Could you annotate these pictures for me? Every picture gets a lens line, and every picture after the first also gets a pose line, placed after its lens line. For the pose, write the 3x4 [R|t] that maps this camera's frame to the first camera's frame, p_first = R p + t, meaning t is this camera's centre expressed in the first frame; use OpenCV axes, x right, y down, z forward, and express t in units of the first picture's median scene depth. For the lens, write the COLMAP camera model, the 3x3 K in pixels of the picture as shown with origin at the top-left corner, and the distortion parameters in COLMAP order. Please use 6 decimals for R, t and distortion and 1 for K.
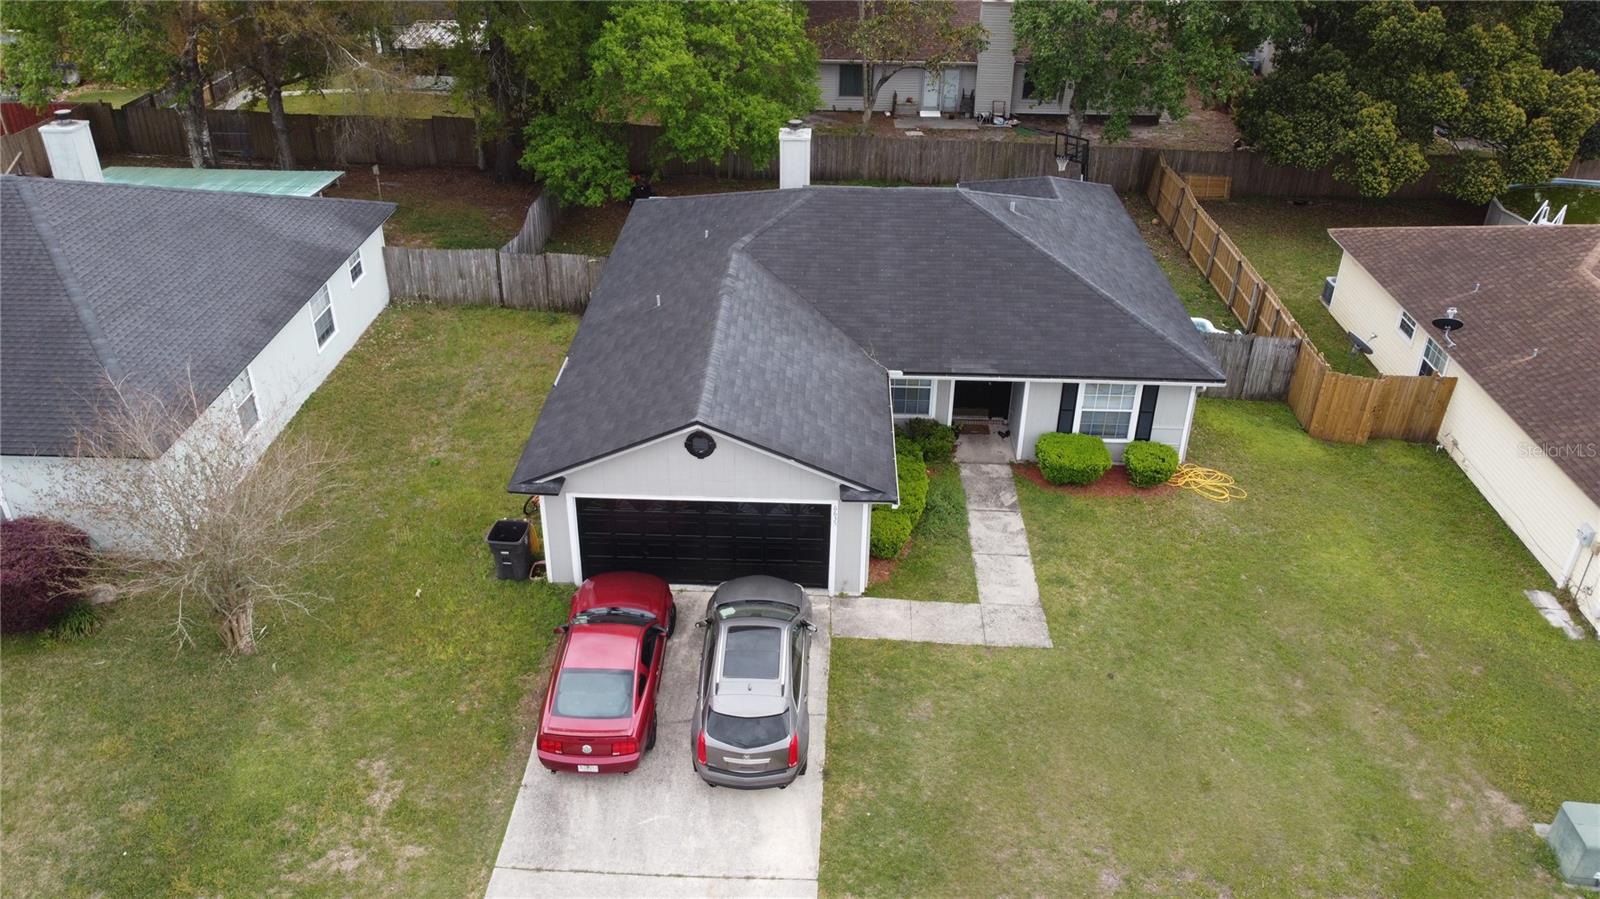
lens RADIAL K [[1211.4, 0, 795.3], [0, 1211.4, 449.1], [0, 0, 1]] dist [-0.006658, -0.002199]
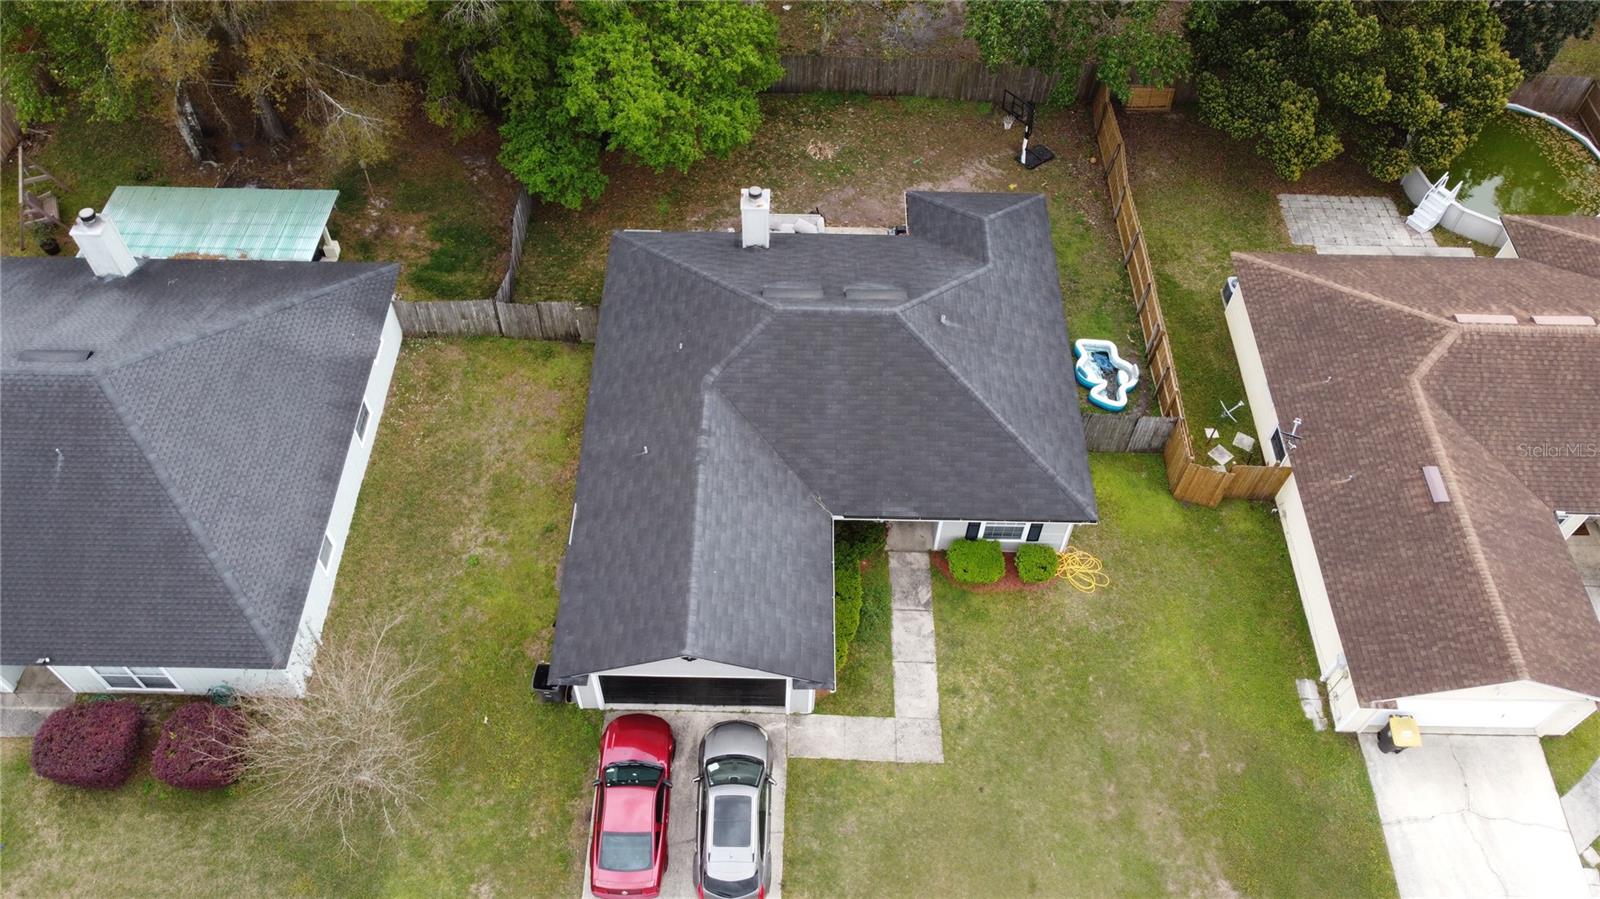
lens RADIAL K [[1211.4, 0, 795.3], [0, 1211.4, 451.4], [0, 0, 1]] dist [-0.006658, -0.002199]
pose [[0.999699, -0.014742, 0.019596, 0.015333], [0.005964, 0.921283, 0.388847, -0.655682], [-0.023786, -0.388613, 0.921094, -0.143791]]
